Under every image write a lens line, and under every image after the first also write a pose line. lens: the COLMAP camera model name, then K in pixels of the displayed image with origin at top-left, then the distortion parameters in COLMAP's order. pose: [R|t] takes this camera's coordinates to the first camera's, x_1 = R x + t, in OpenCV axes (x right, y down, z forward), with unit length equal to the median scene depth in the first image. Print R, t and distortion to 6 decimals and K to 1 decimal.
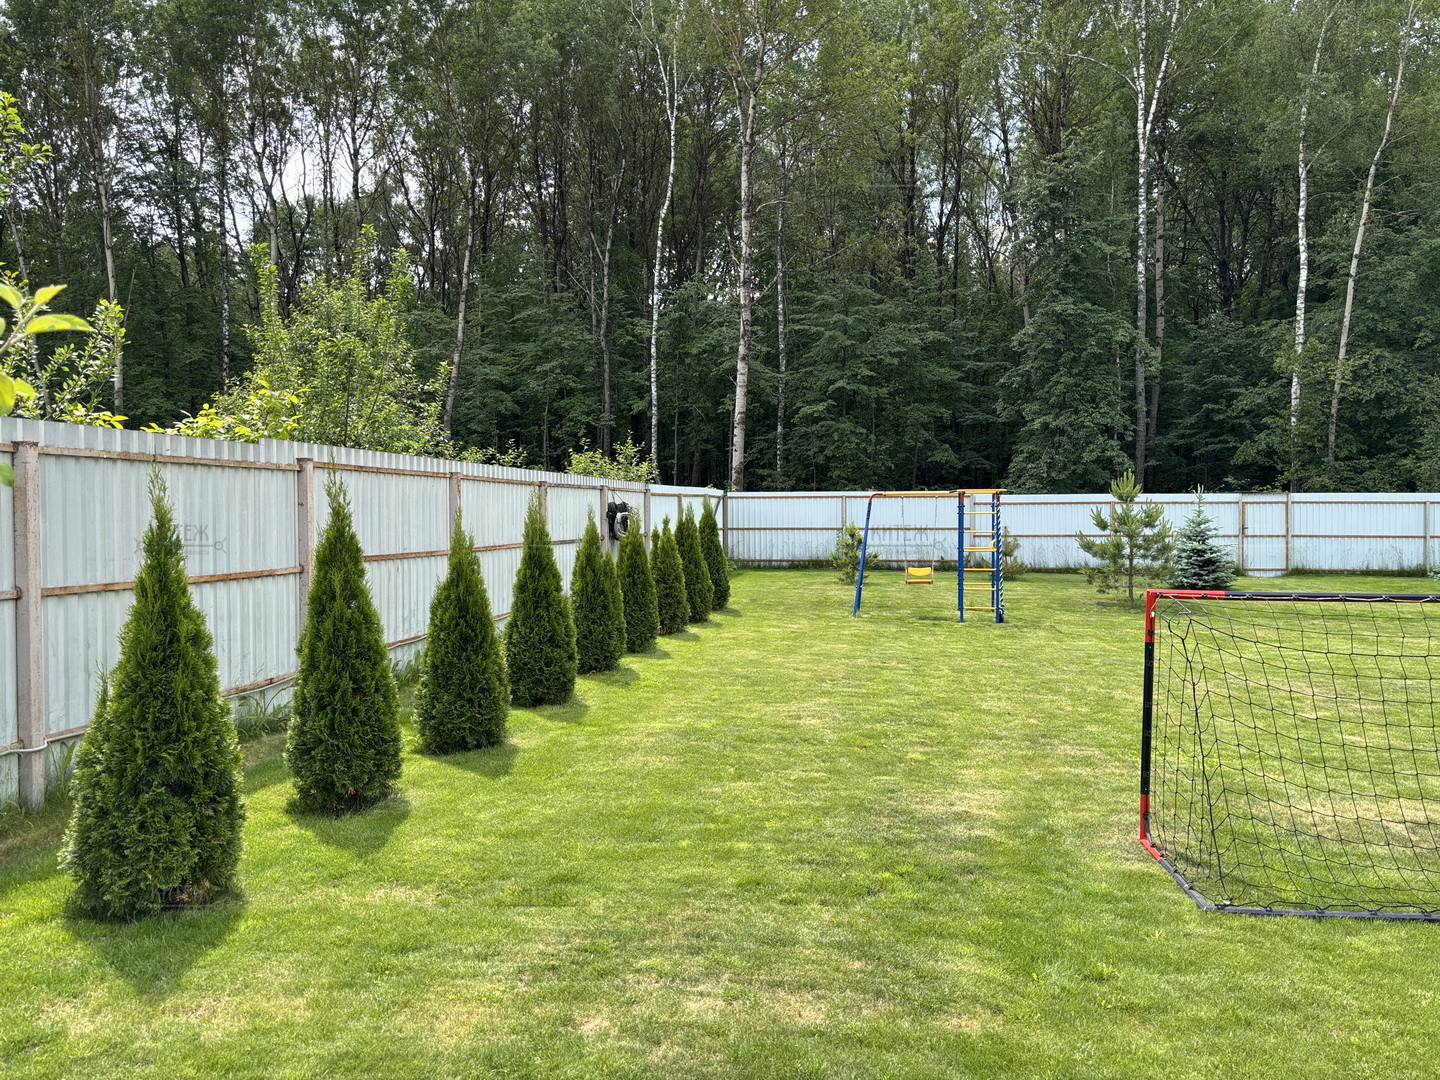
lens RADIAL K [[1080.4, 0, 722.9], [0, 1080.4, 535.0], [0, 0, 1]] dist [0.056917, -0.064464]
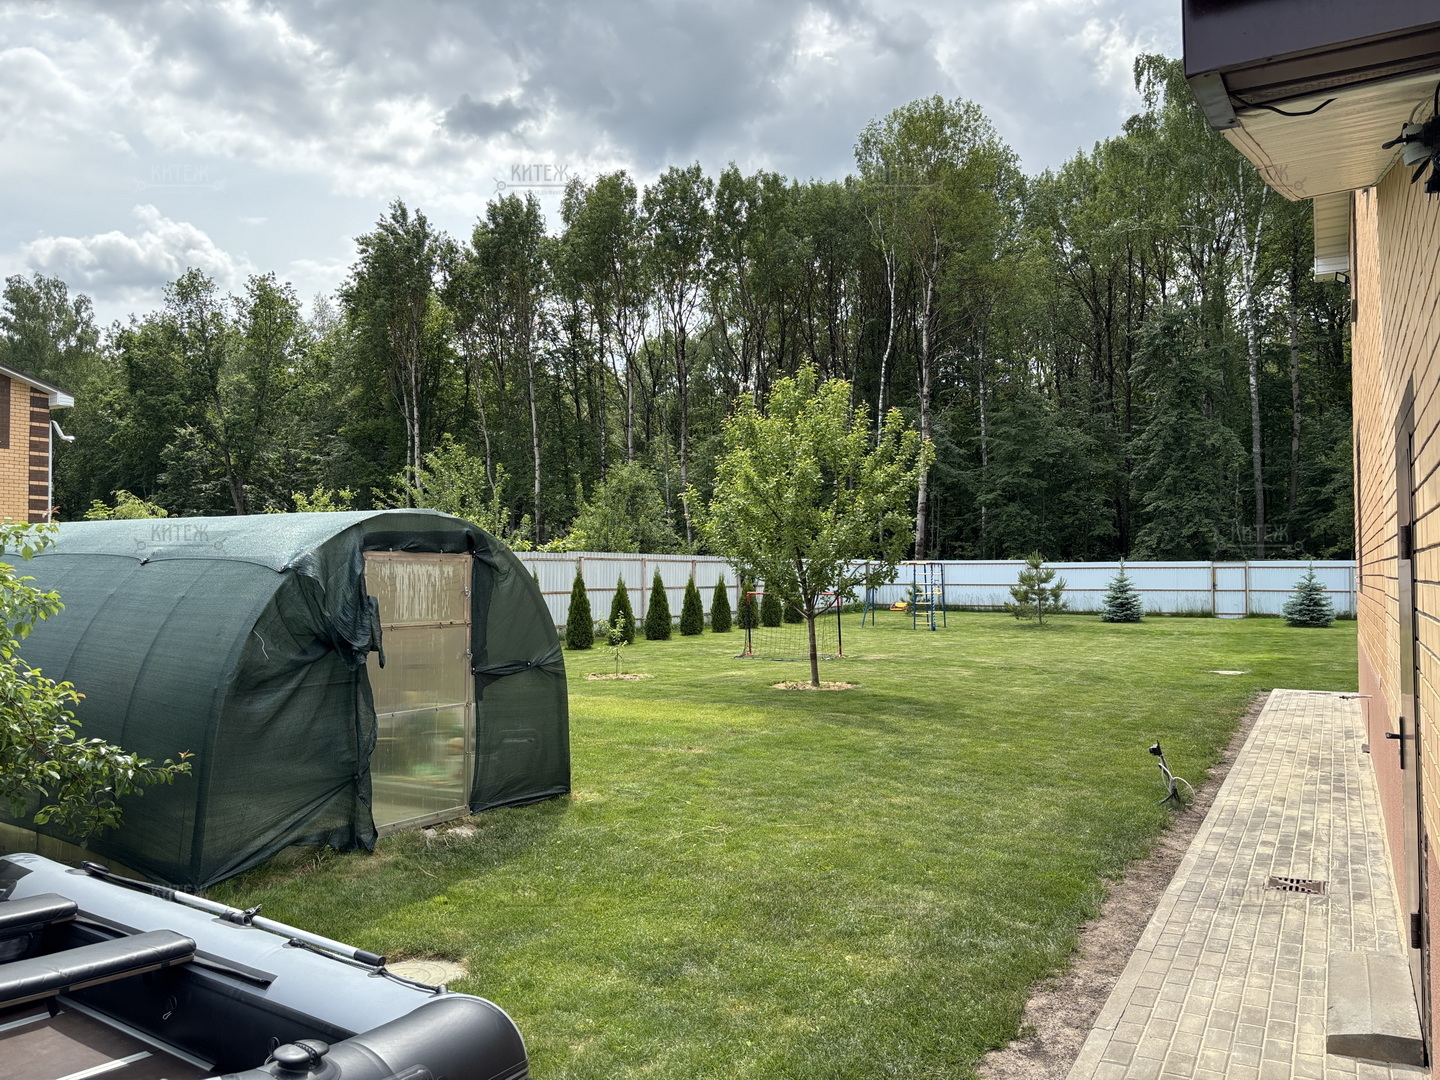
lens RADIAL K [[1080.4, 0, 724.5], [0, 1080.4, 538.5], [0, 0, 1]] dist [0.056917, -0.064464]
pose [[0.941642, -0.011427, -0.336421, 0.248311], [-0.007082, 0.998530, -0.053740, 0.009802], [0.336540, 0.052986, 0.940177, -0.408161]]
